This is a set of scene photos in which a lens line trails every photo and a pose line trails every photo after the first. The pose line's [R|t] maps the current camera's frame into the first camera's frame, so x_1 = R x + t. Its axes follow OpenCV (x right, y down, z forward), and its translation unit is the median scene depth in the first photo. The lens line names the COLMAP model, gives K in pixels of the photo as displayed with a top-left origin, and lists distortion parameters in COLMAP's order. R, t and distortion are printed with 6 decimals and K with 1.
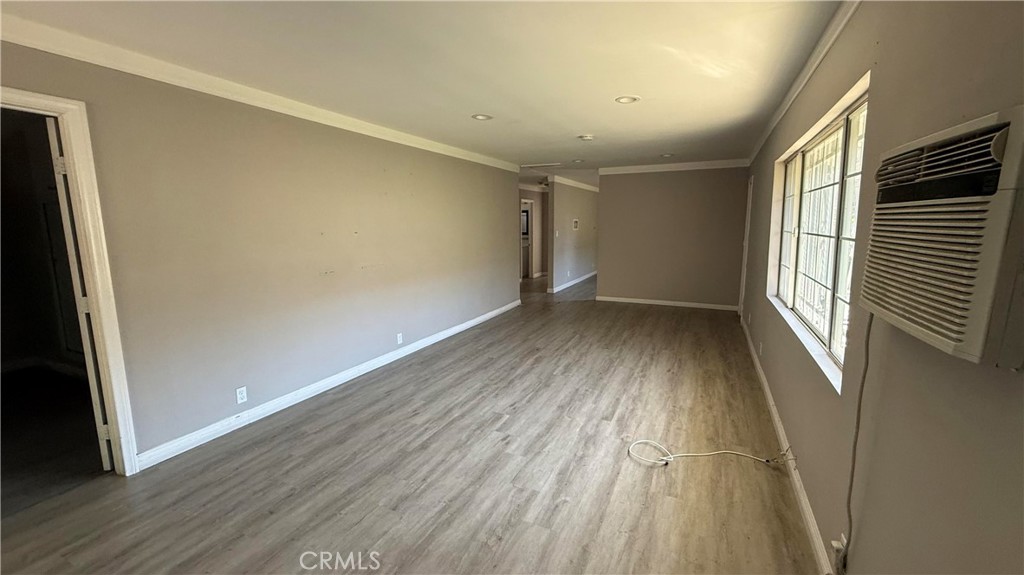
lens RADIAL K [[409.9, 0, 511.7], [0, 409.9, 285.9], [0, 0, 1]] dist [-0.000368, 0.000657]
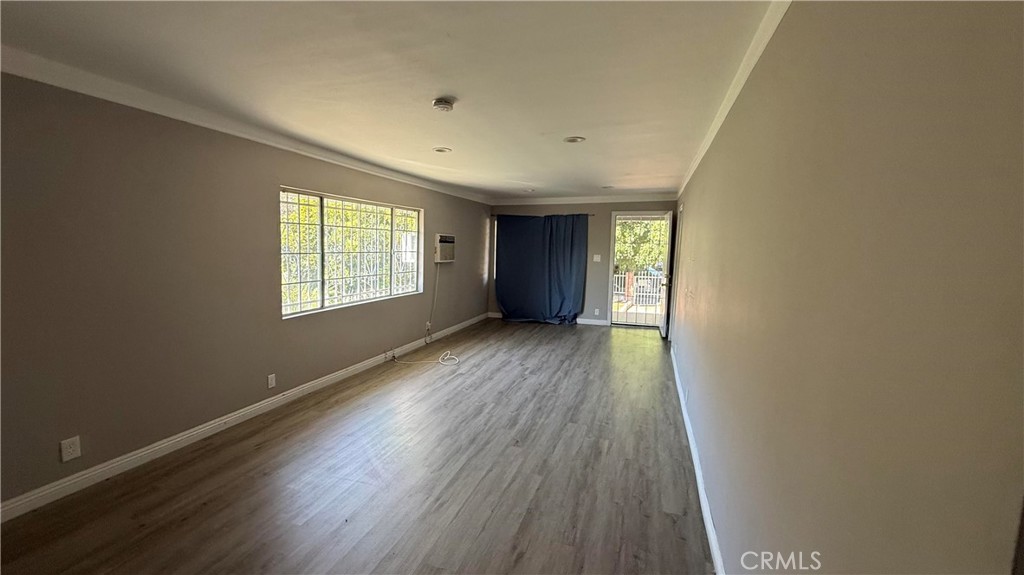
lens RADIAL K [[409.9, 0, 511.7], [0, 409.9, 285.9], [0, 0, 1]] dist [-0.000368, 0.000657]
pose [[-0.992287, -0.000318, -0.123957, 0.192710], [-0.031309, 0.968216, 0.248148, -0.312701], [0.119939, 0.250115, -0.960759, 1.978448]]
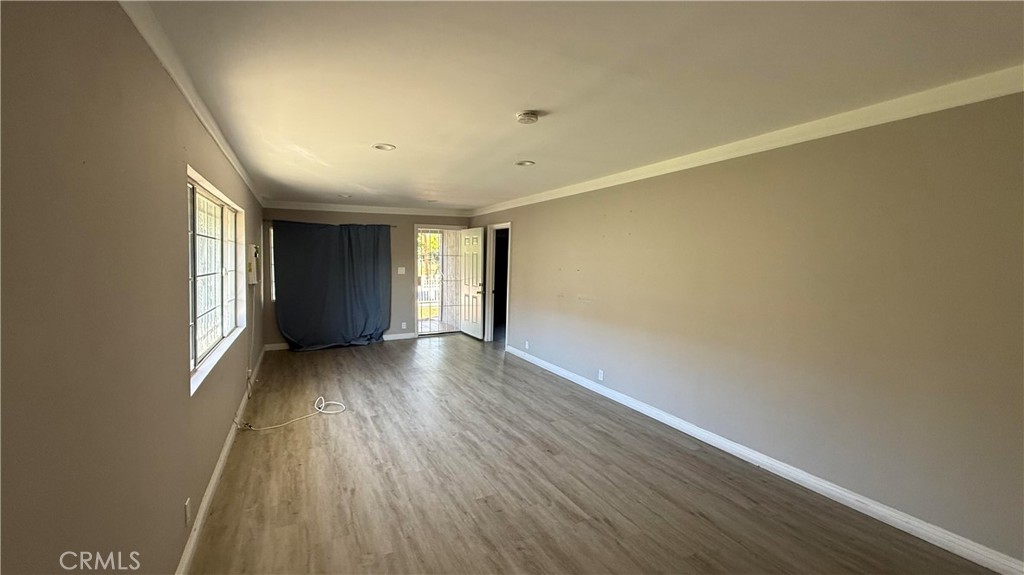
lens RADIAL K [[409.9, 0, 511.7], [0, 409.9, 285.9], [0, 0, 1]] dist [-0.000368, 0.000657]
pose [[-0.600729, 0.054520, -0.797591, 0.790730], [-0.125345, 0.978910, 0.161321, -0.269404], [0.789565, 0.196885, -0.581226, 1.630780]]
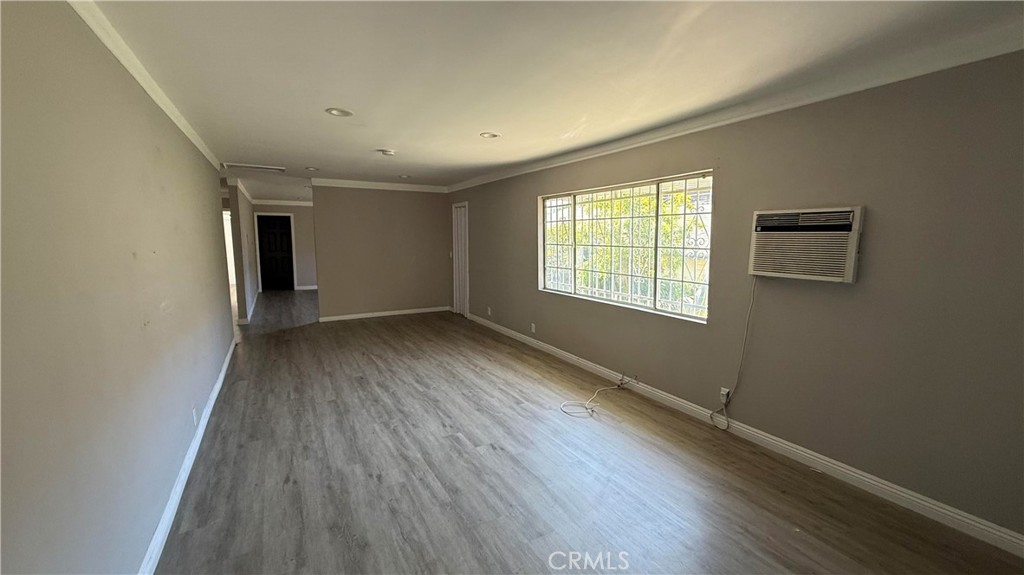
lens RADIAL K [[409.9, 0, 511.7], [0, 409.9, 285.9], [0, 0, 1]] dist [-0.000368, 0.000657]
pose [[0.568185, -0.090876, 0.817867, -0.588262], [0.119923, 0.992417, 0.026959, -0.037381], [-0.814115, 0.082764, 0.574775, 0.254442]]
